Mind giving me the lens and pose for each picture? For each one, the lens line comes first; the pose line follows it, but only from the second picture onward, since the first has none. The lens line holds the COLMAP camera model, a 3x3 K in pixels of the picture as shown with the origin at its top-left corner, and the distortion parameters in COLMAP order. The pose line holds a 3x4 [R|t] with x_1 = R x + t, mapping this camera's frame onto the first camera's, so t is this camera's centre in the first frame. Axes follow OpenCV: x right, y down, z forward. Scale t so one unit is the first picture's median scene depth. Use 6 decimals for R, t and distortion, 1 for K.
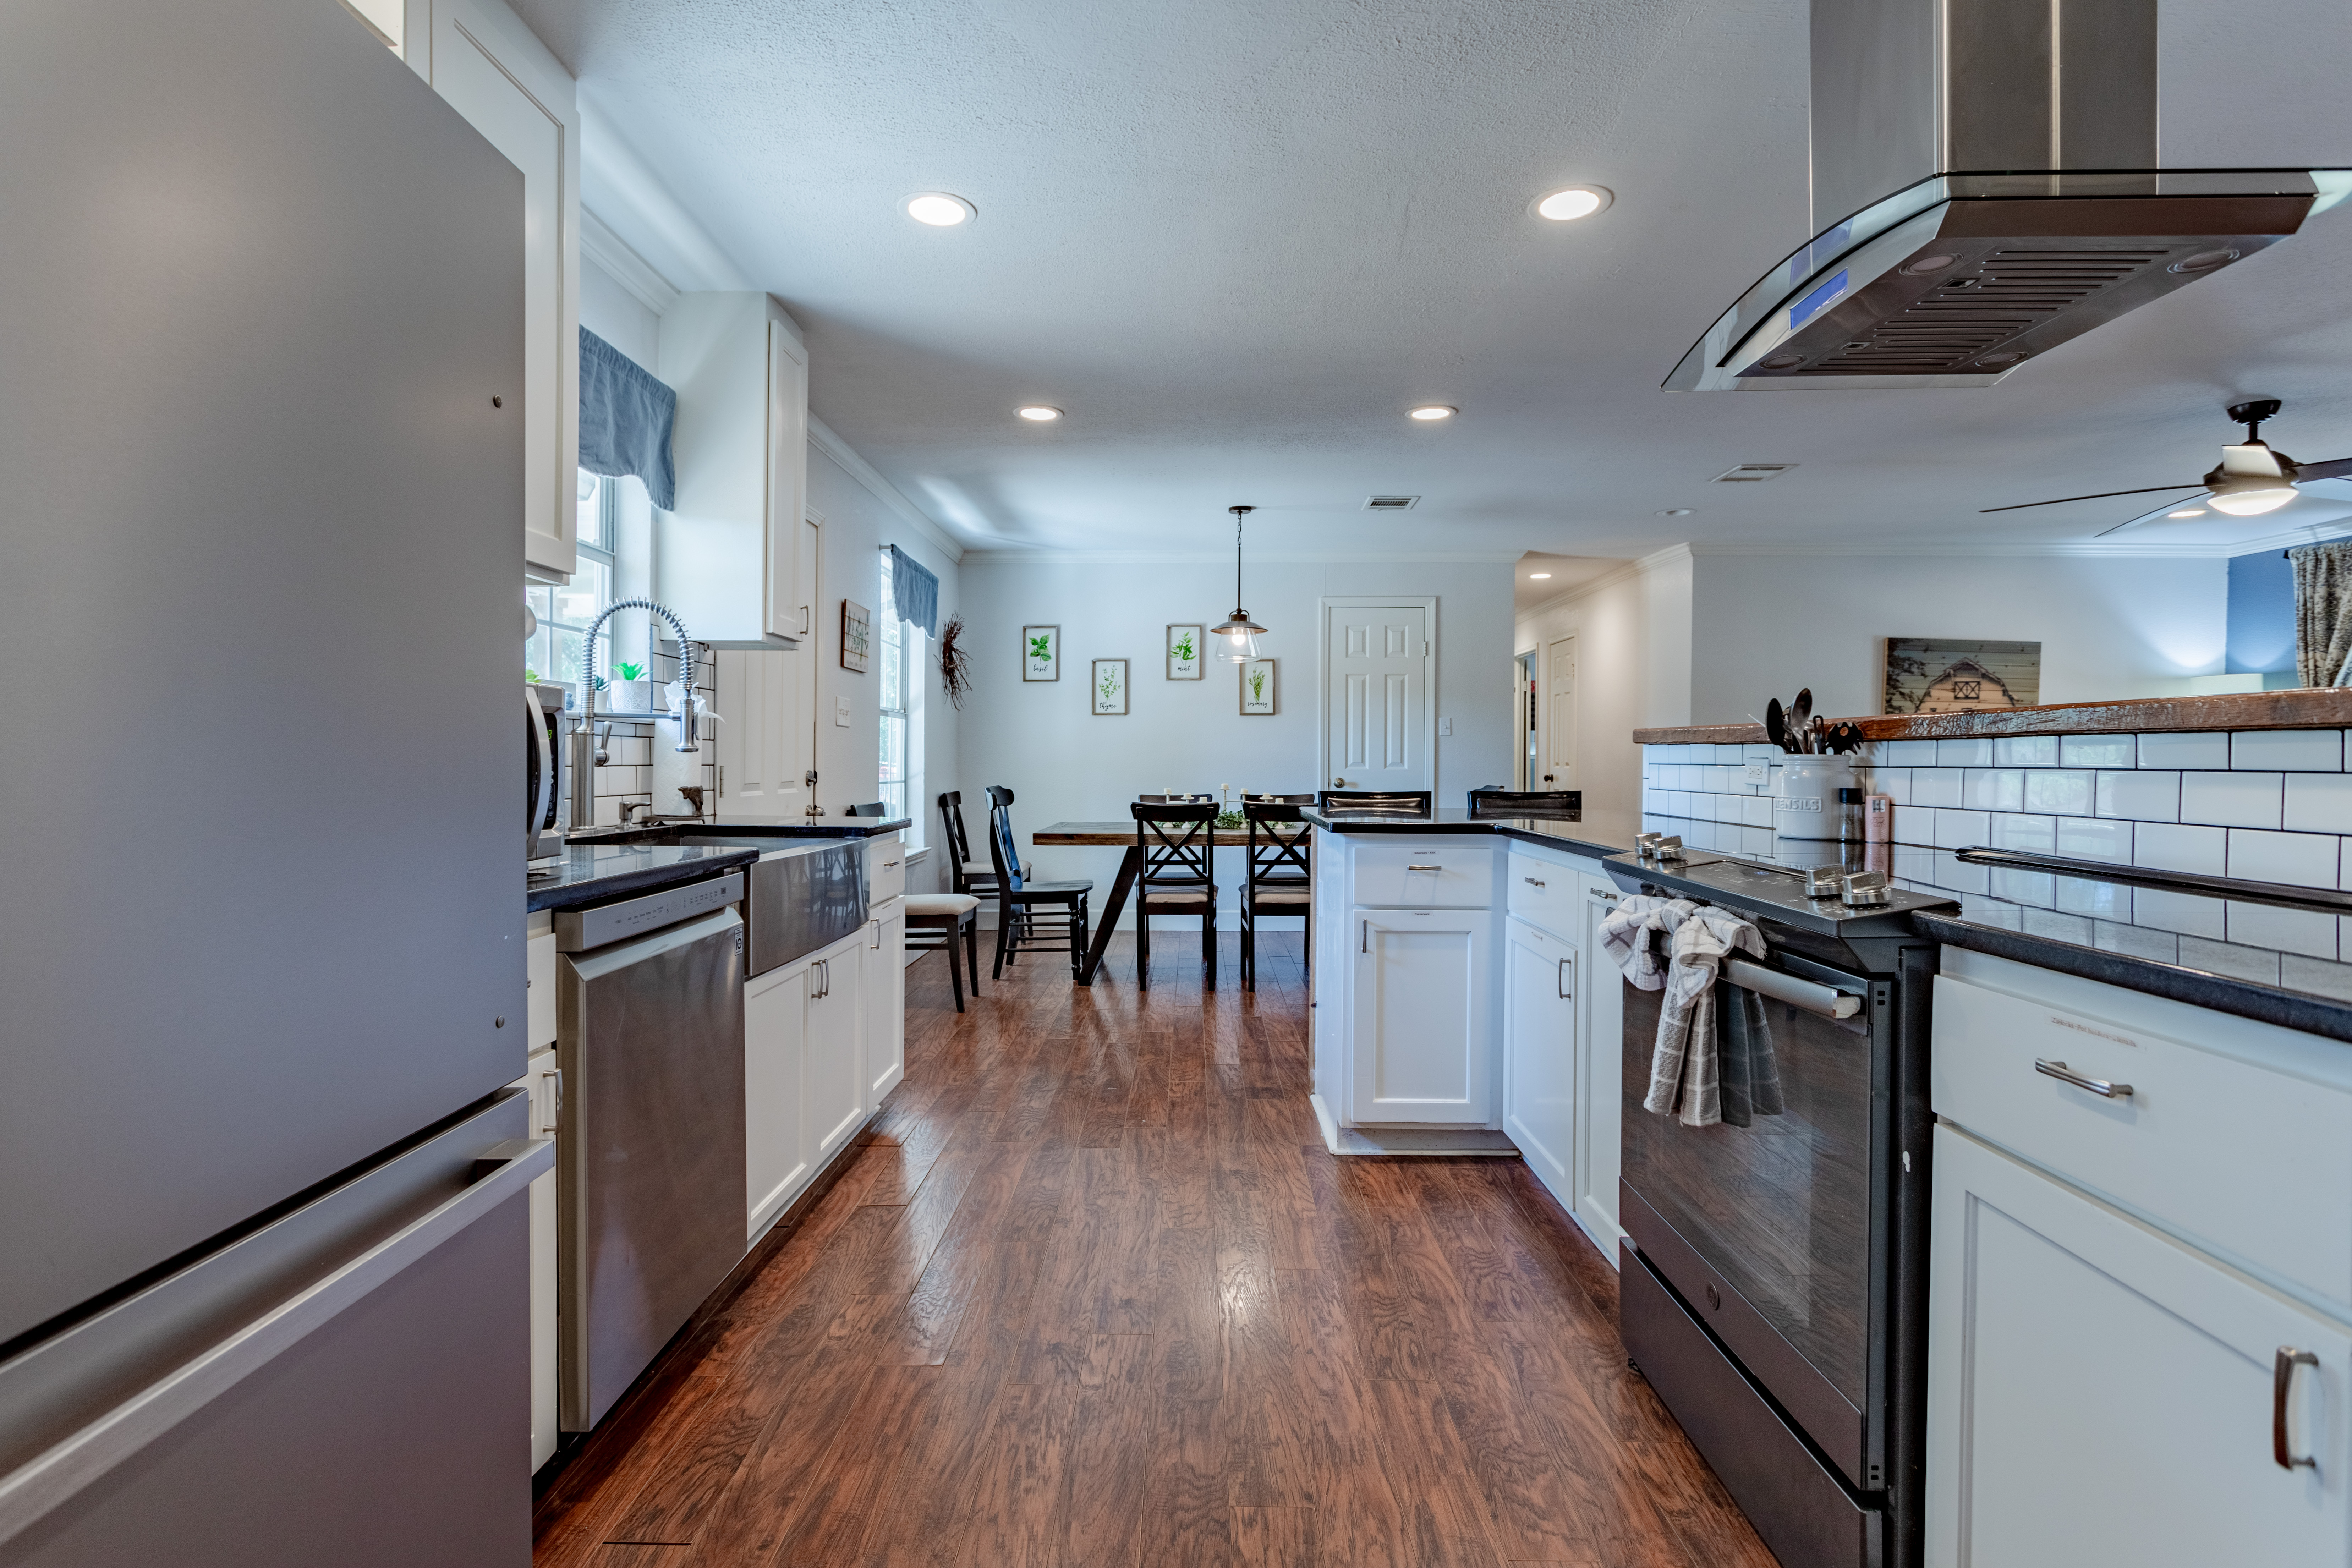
lens RADIAL K [[1129.2, 0, 1141.7], [0, 1129.2, 767.8], [0, 0, 1]] dist [-0.023270, 0.008270]
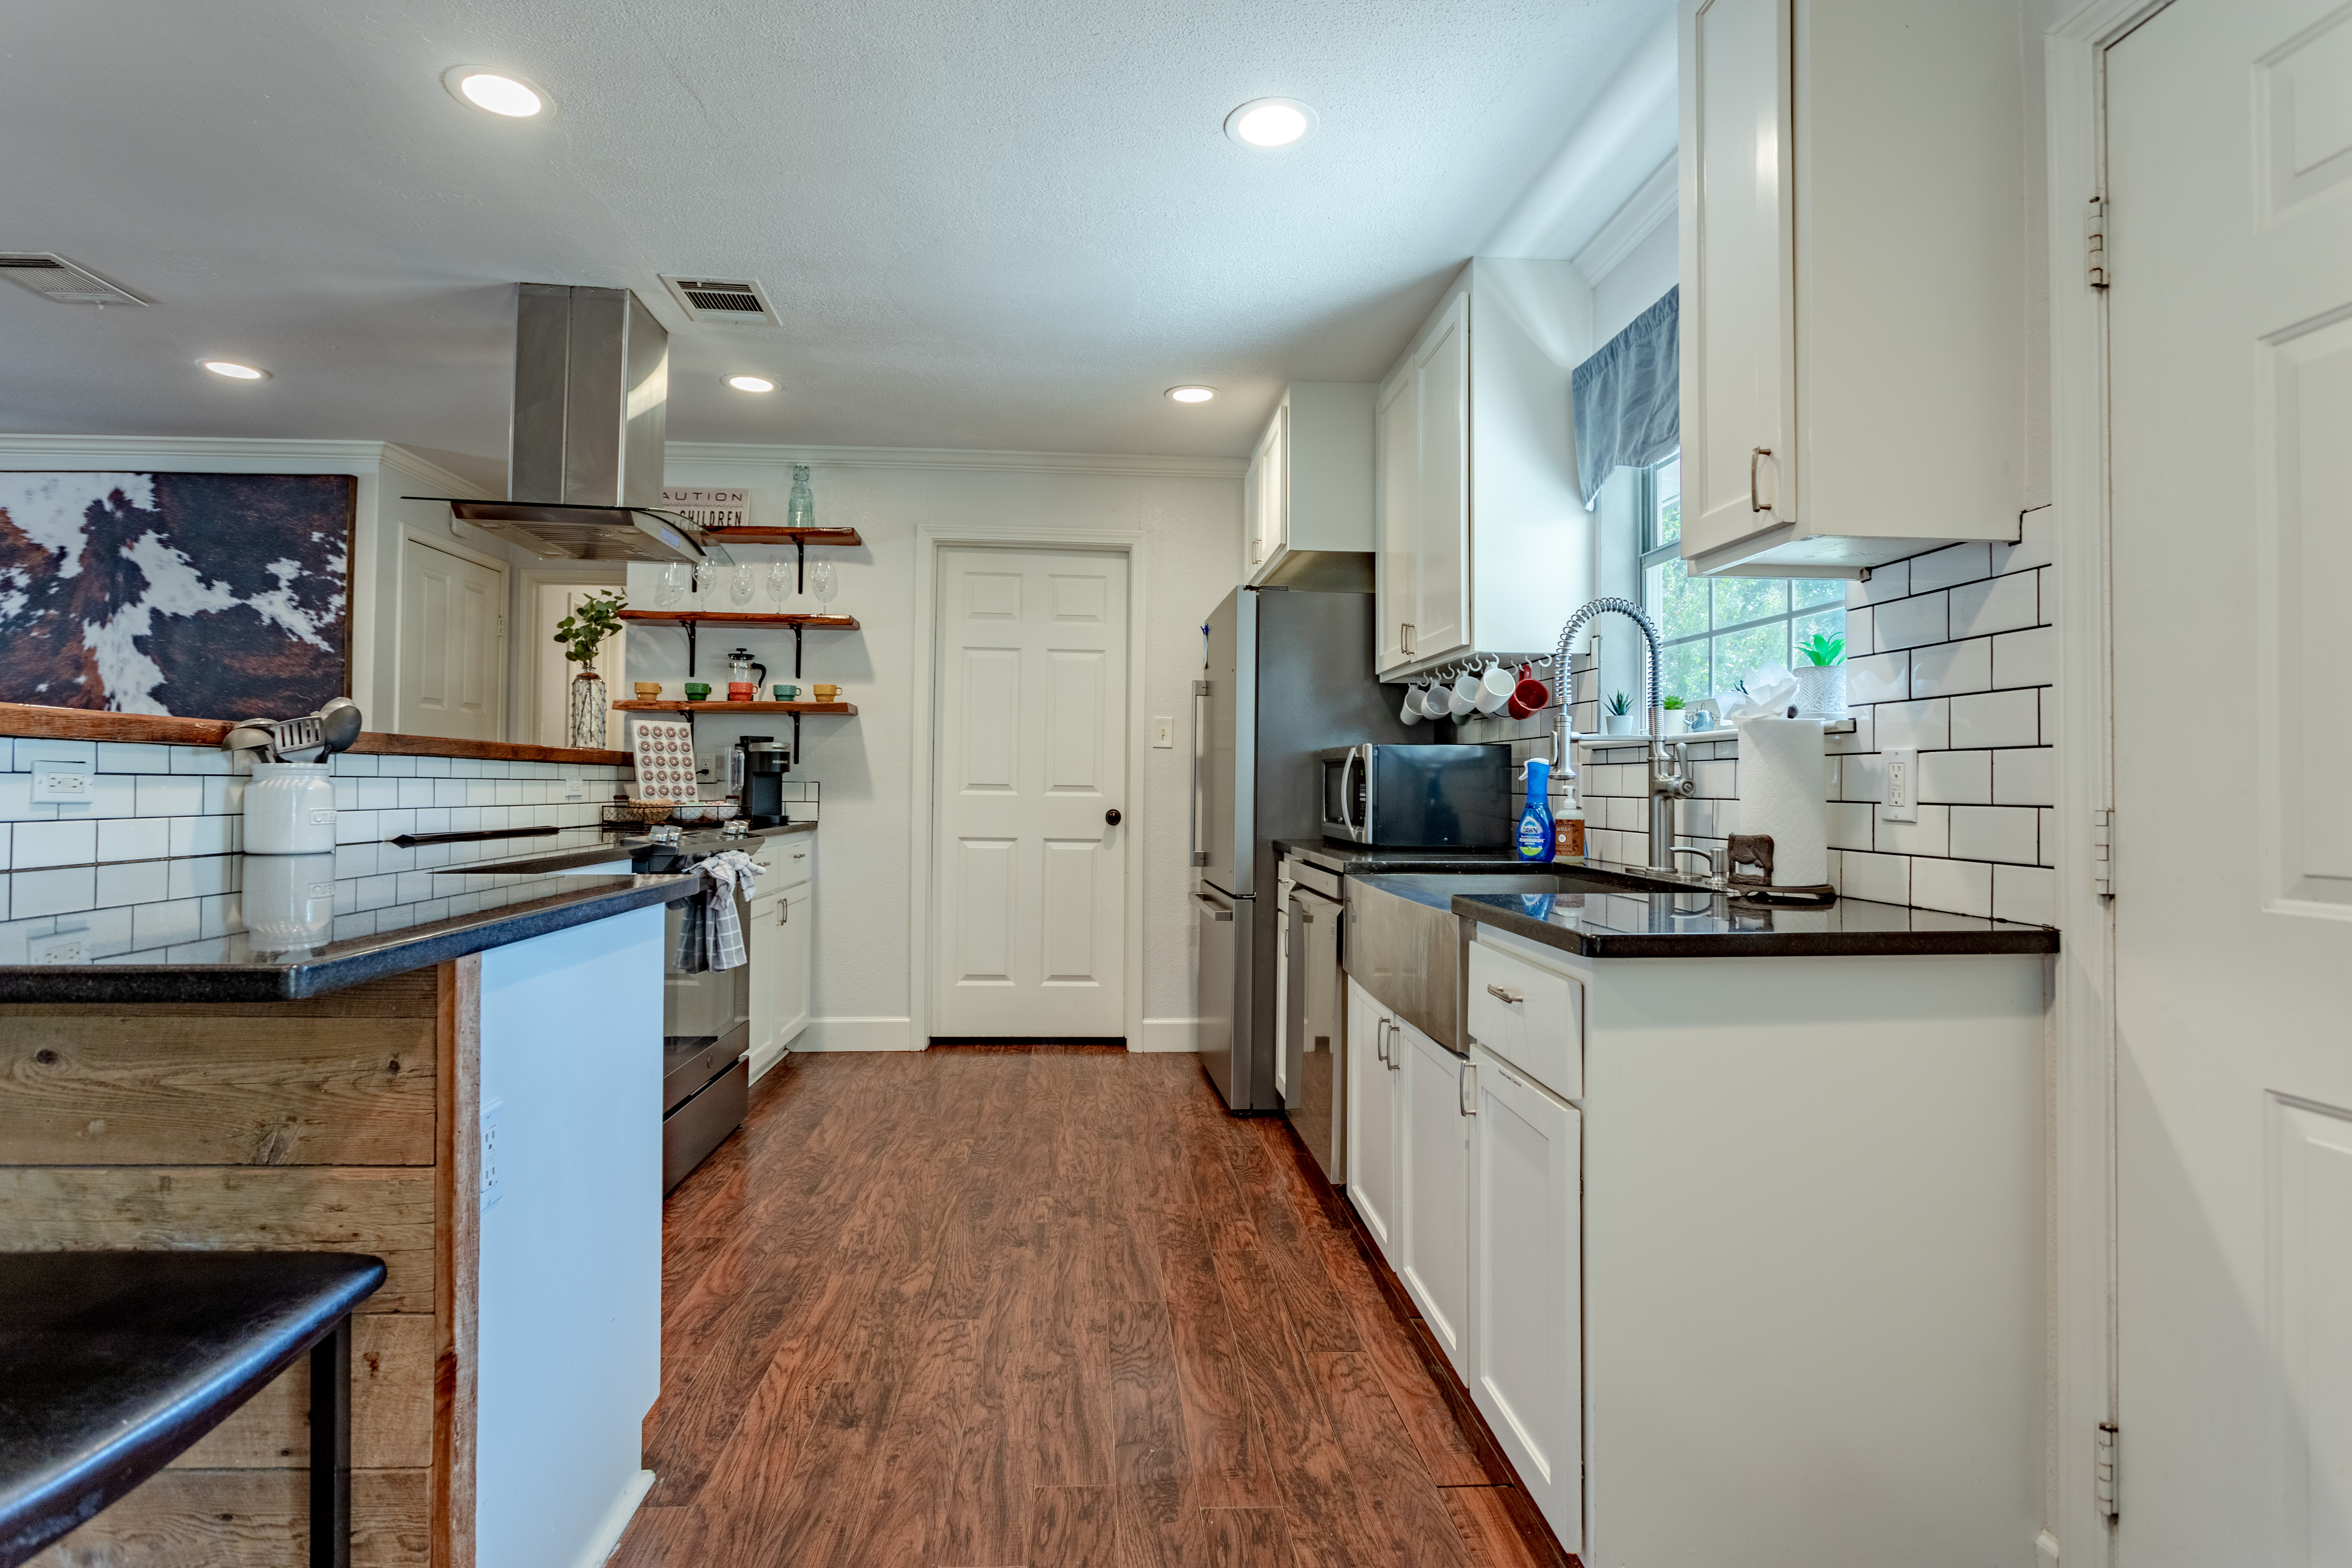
lens RADIAL K [[1129.1, 0, 1170.4], [0, 1129.1, 771.9], [0, 0, 1]] dist [-0.023270, 0.008270]
pose [[-0.992742, -0.017457, -0.118988, -0.013232], [-0.016810, 0.999838, -0.006437, -0.008048], [0.119081, -0.004390, -0.992875, 1.482653]]
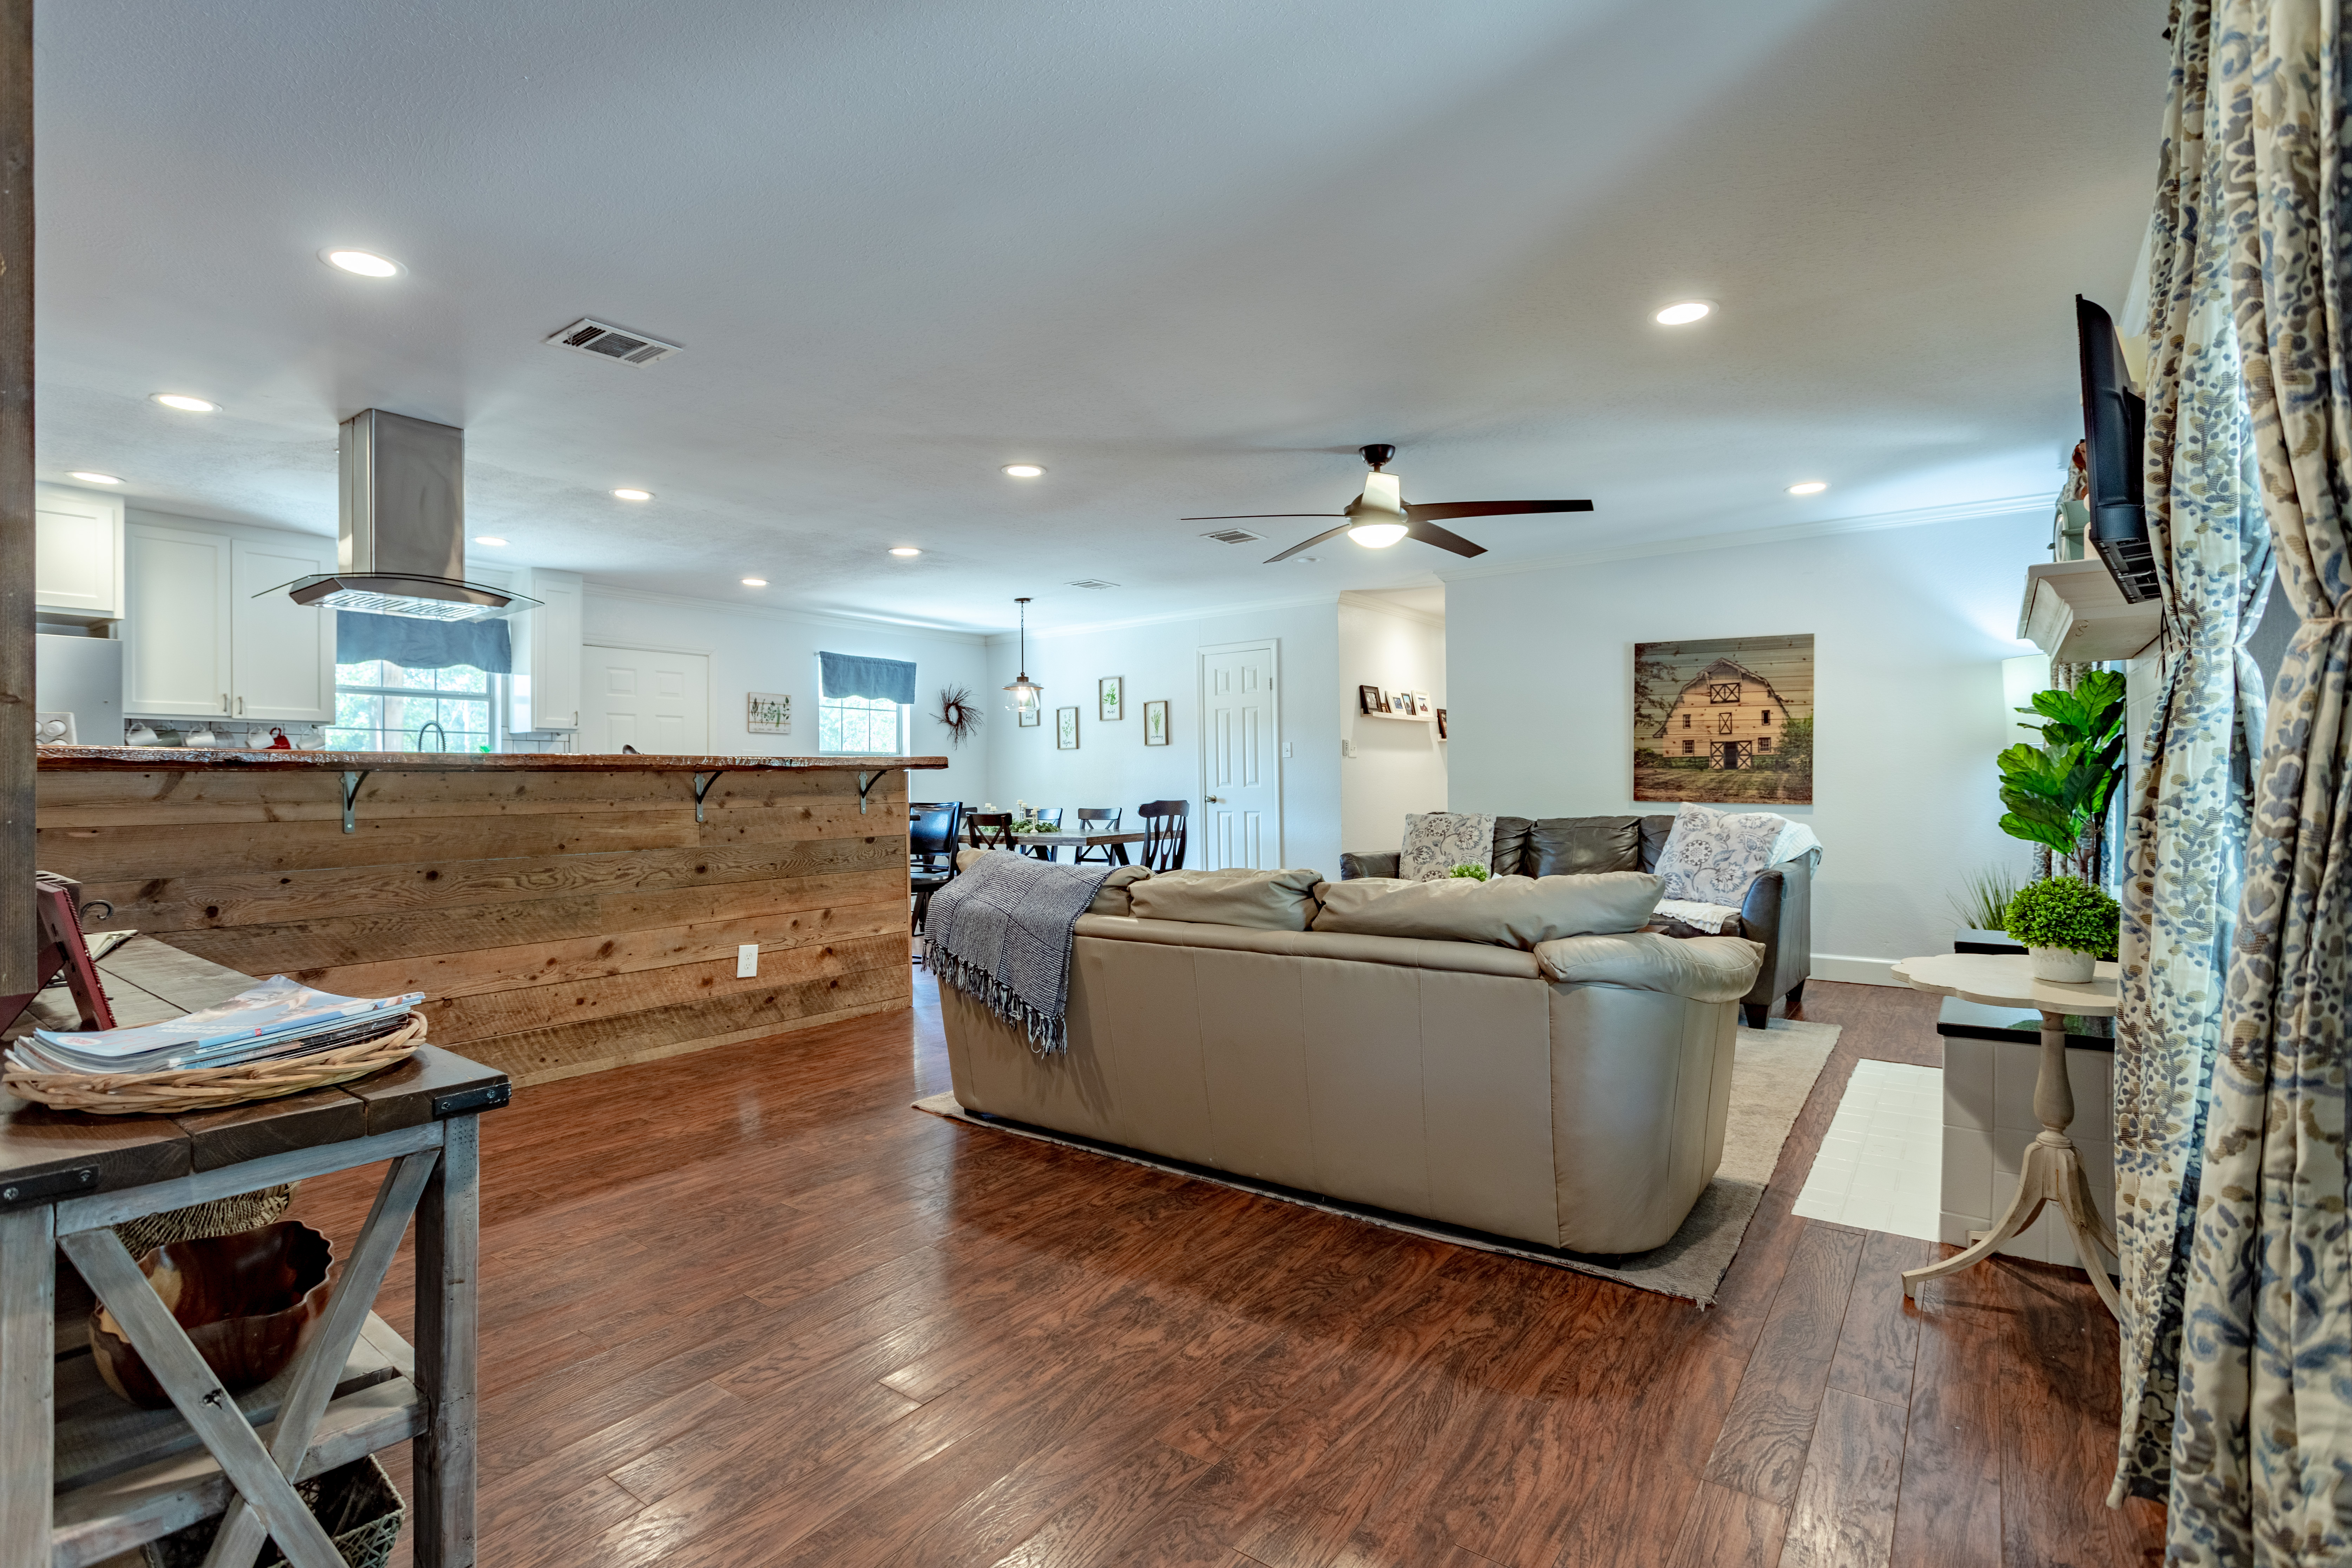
lens RADIAL K [[1129.1, 0, 1145.6], [0, 1129.1, 766.3], [0, 0, 1]] dist [-0.023270, 0.008270]
pose [[0.819524, -0.024597, -0.572517, 1.746195], [0.010959, 0.999568, -0.027257, 0.020841], [0.572941, 0.016064, 0.819439, -0.049728]]
